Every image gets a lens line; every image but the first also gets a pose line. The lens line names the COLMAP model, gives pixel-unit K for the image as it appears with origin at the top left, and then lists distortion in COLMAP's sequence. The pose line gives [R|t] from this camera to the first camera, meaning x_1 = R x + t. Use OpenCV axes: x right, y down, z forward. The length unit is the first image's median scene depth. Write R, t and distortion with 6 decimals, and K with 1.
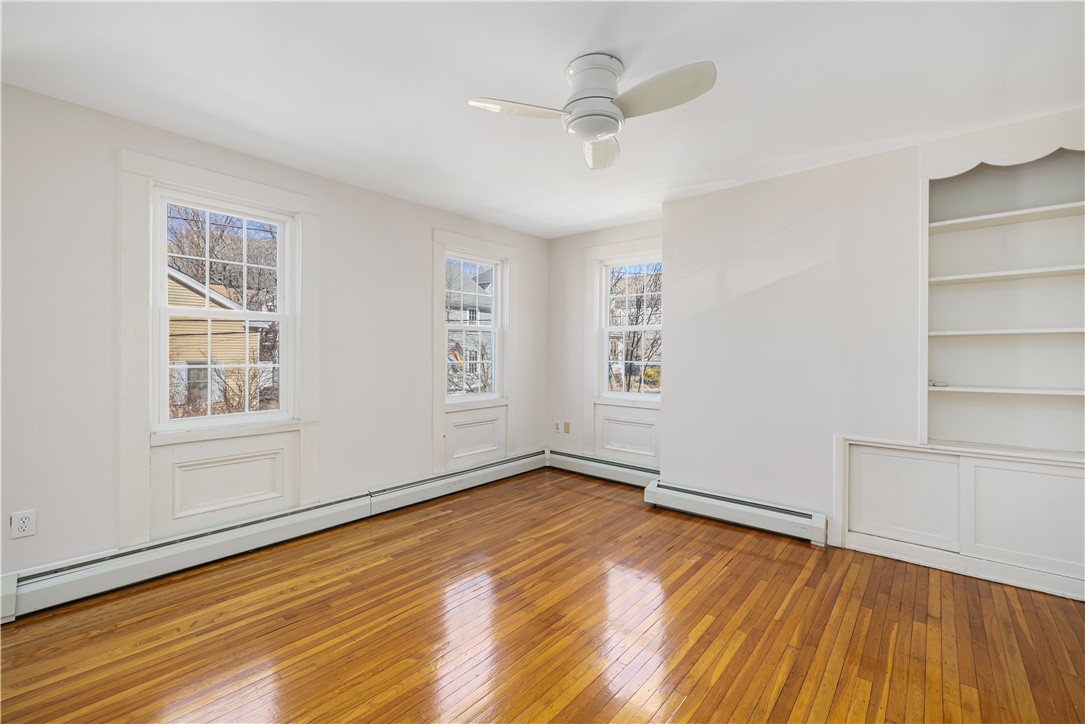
lens RADIAL K [[465.1, 0, 545.0], [0, 465.1, 356.8], [0, 0, 1]] dist [0.002426, 0.000476]
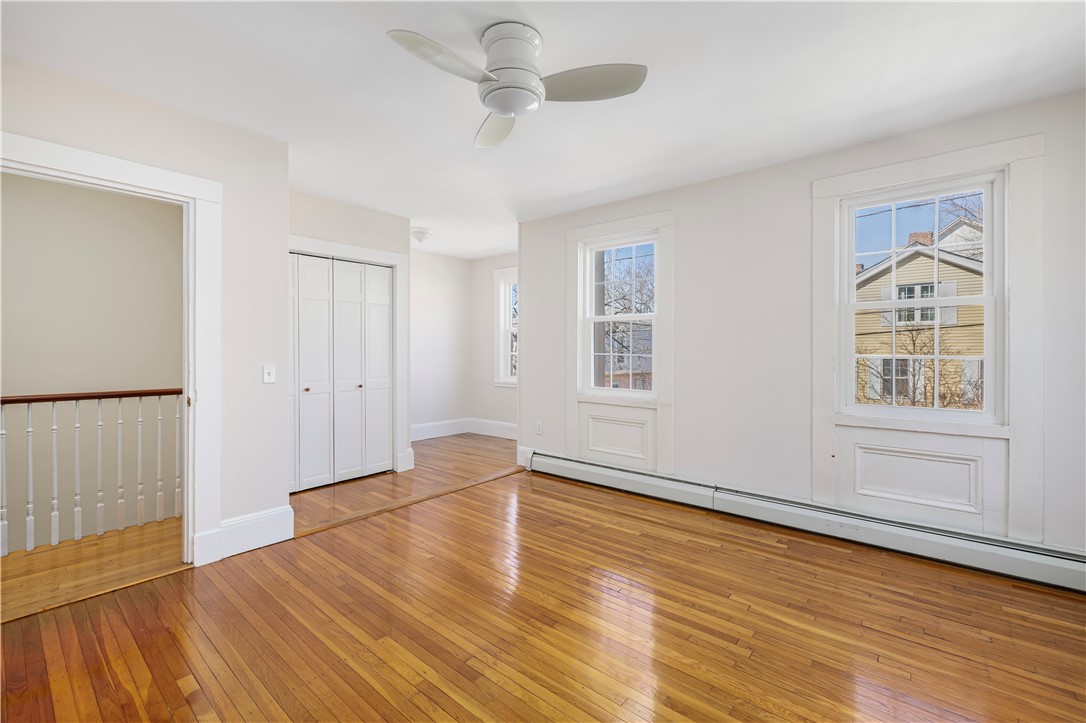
lens RADIAL K [[465.5, 0, 539.1], [0, 465.5, 357.1], [0, 0, 1]] dist [0.002426, 0.000476]
pose [[0.006204, 0.010156, -0.999929, 0.680731], [-0.011572, 0.999882, 0.010084, 0.014738], [0.999914, 0.011509, 0.006321, 0.697188]]
